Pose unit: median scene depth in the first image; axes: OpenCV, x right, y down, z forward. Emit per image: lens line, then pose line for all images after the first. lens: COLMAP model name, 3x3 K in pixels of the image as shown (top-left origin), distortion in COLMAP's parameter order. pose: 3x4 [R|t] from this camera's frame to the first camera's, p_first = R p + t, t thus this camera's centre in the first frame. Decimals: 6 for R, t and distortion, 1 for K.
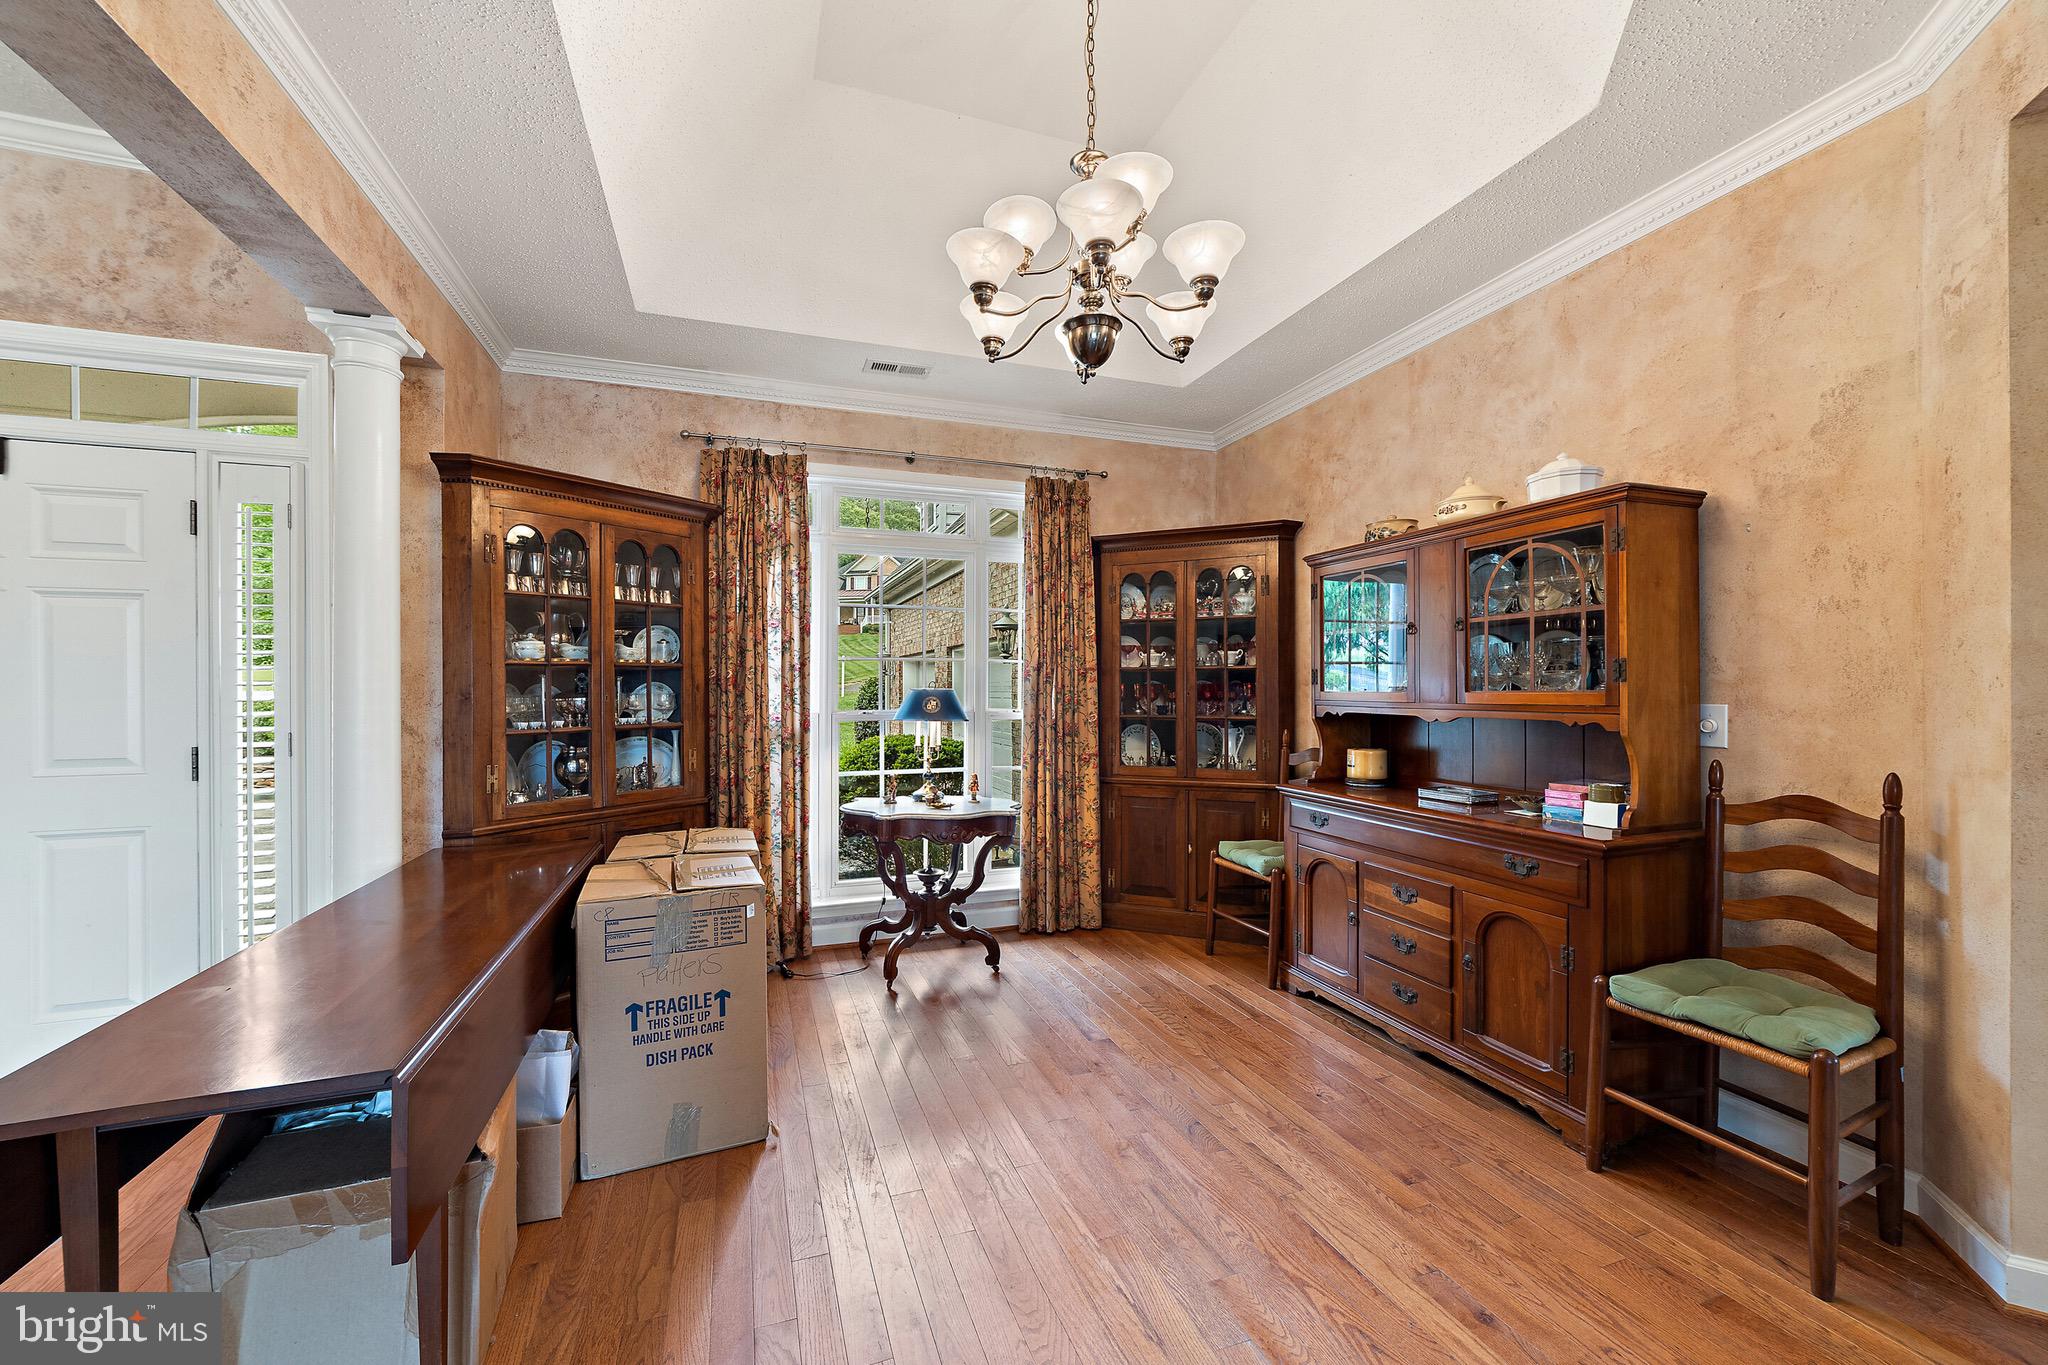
lens RADIAL K [[768.5, 0, 1005.7], [0, 768.5, 691.7], [0, 0, 1]] dist [-0.026812, 0.007974]
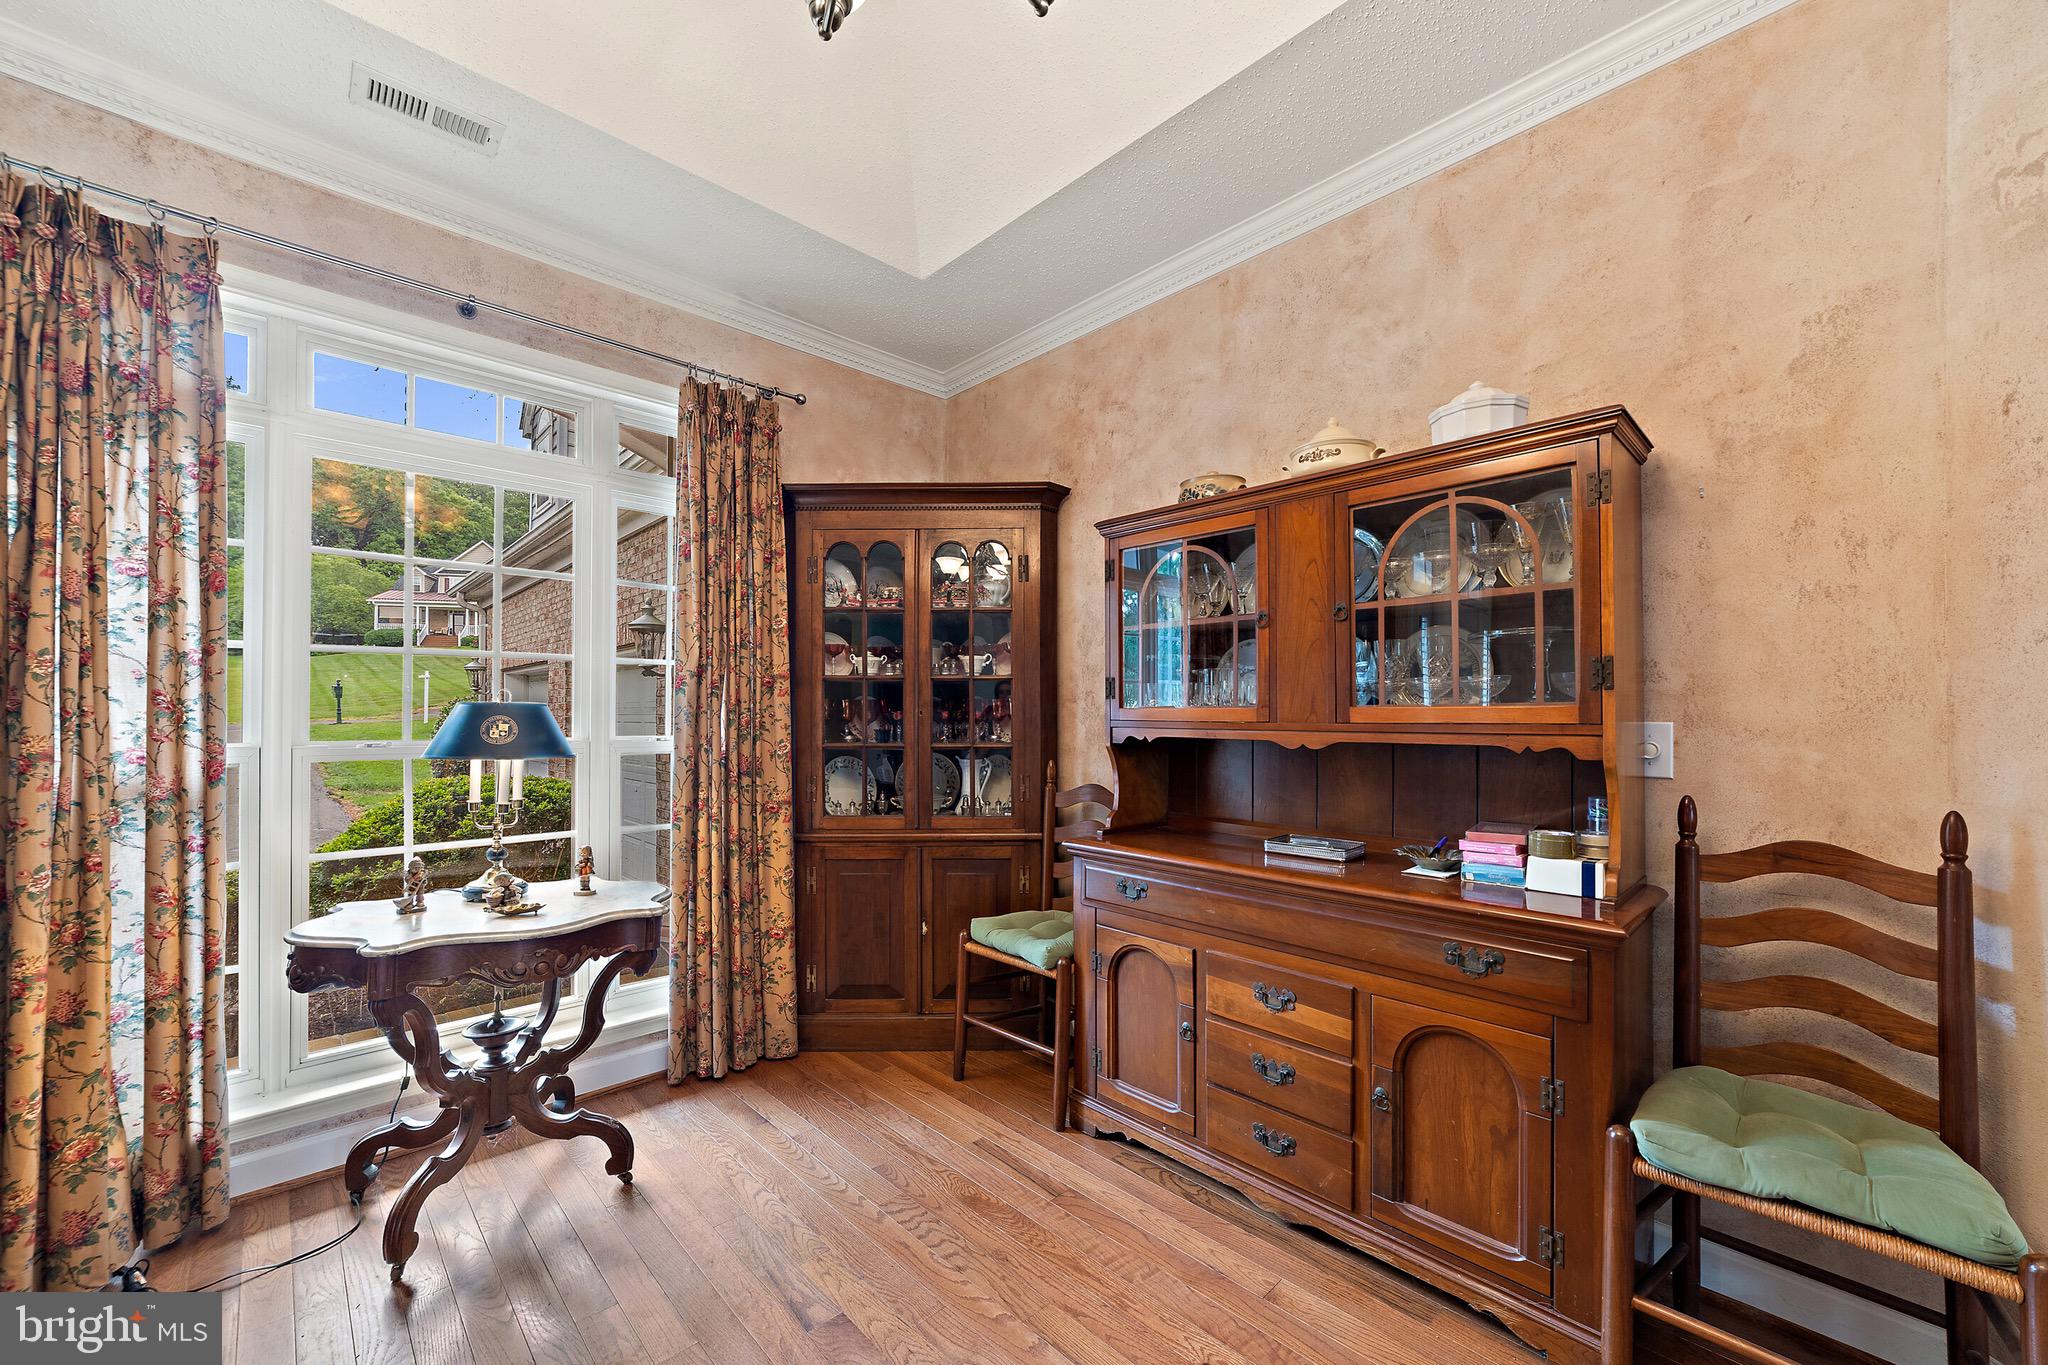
lens RADIAL K [[803.4, 0, 1015.2], [0, 803.4, 715.5], [0, 0, 1]] dist [-0.025107, 0.010026]
pose [[0.909077, 0.001631, 0.416626, 0.004840], [-0.000921, 0.999998, -0.001905, 0.008521], [-0.416628, 0.001348, 0.909076, 0.368977]]
